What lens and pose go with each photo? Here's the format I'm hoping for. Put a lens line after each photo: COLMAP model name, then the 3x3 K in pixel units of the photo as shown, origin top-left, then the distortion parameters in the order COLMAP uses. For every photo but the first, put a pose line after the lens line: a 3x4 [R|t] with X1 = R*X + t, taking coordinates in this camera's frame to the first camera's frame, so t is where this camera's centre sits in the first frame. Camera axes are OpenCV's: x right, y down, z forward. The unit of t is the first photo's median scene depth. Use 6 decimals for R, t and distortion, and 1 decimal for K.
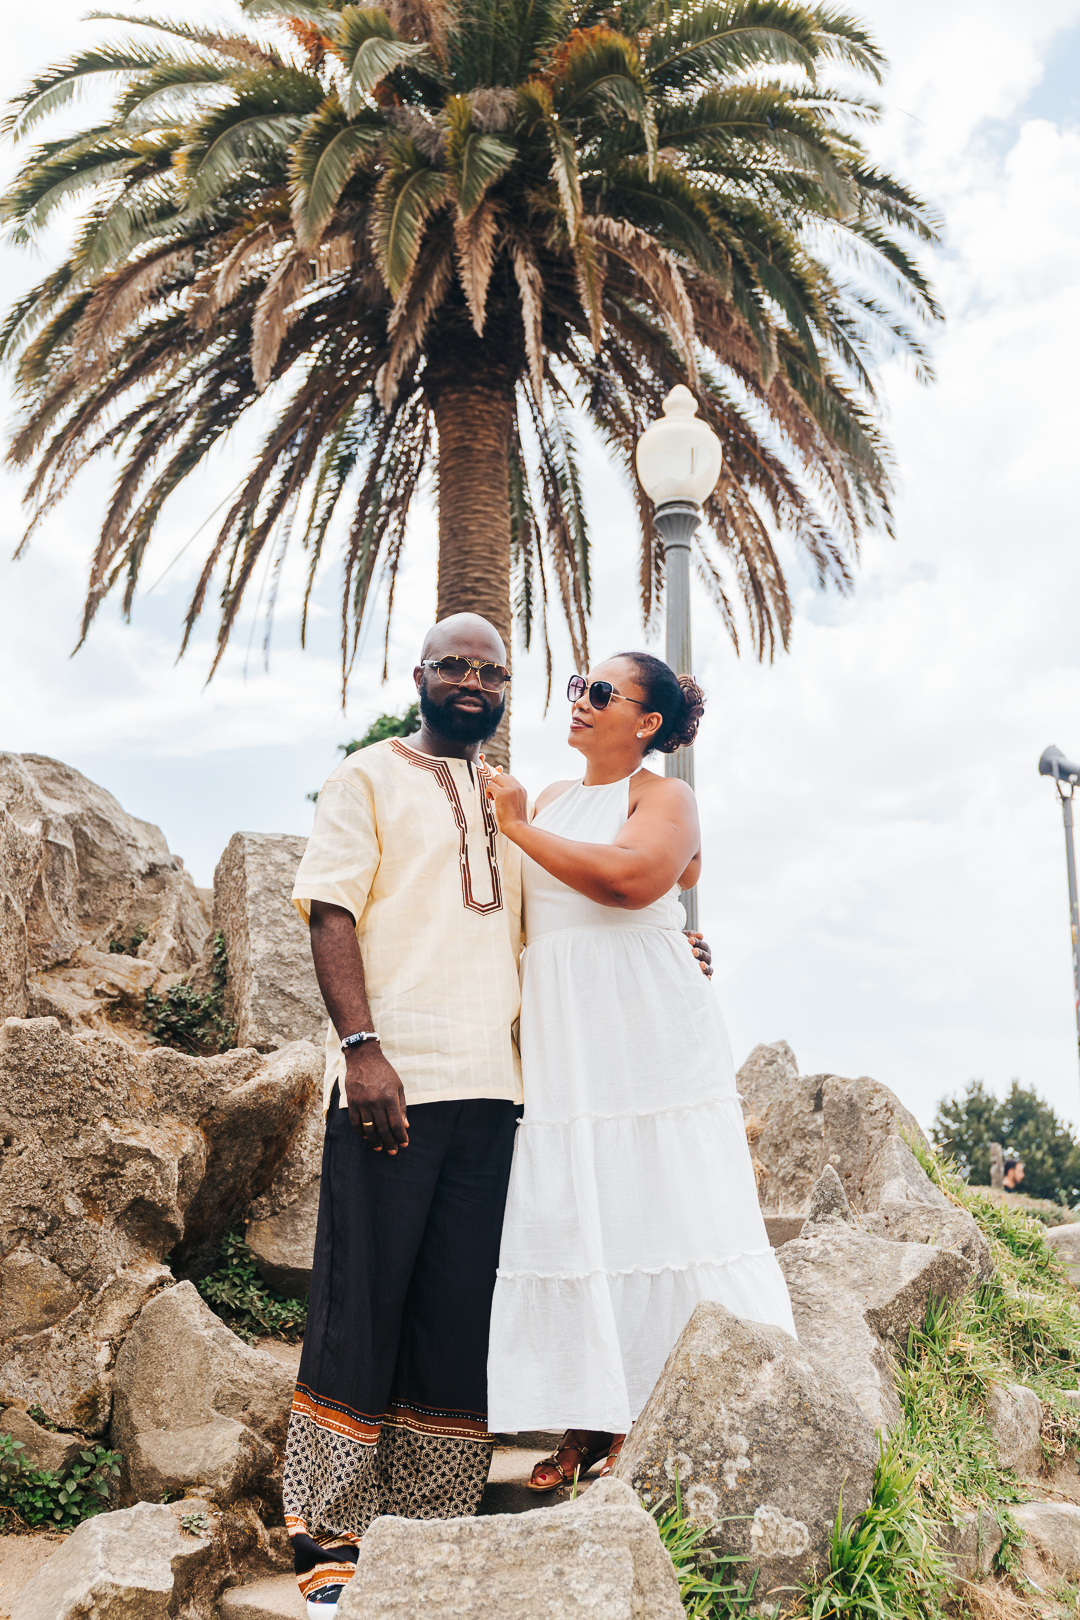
lens RADIAL K [[1879.8, 0, 536.9], [0, 1879.8, 850.3], [0, 0, 1]] dist [-0.032383, -0.011822]
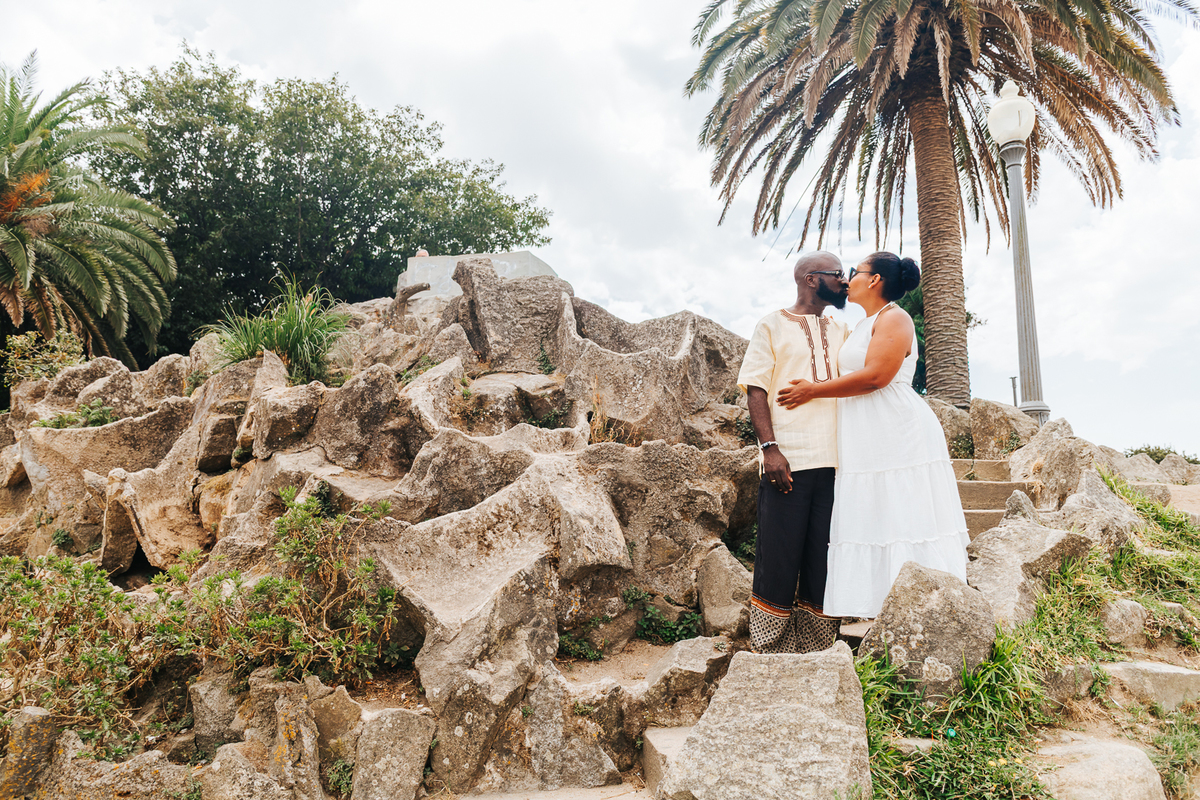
lens RADIAL K [[854.4, 0, 618.5], [0, 854.4, 402.5], [0, 0, 1]] dist [-0.010309, -0.023785]
pose [[0.866064, -0.074920, -0.494288, 0.231404], [0.118311, 0.991337, 0.057039, -0.027695], [0.485732, -0.107879, 0.867425, 0.006007]]
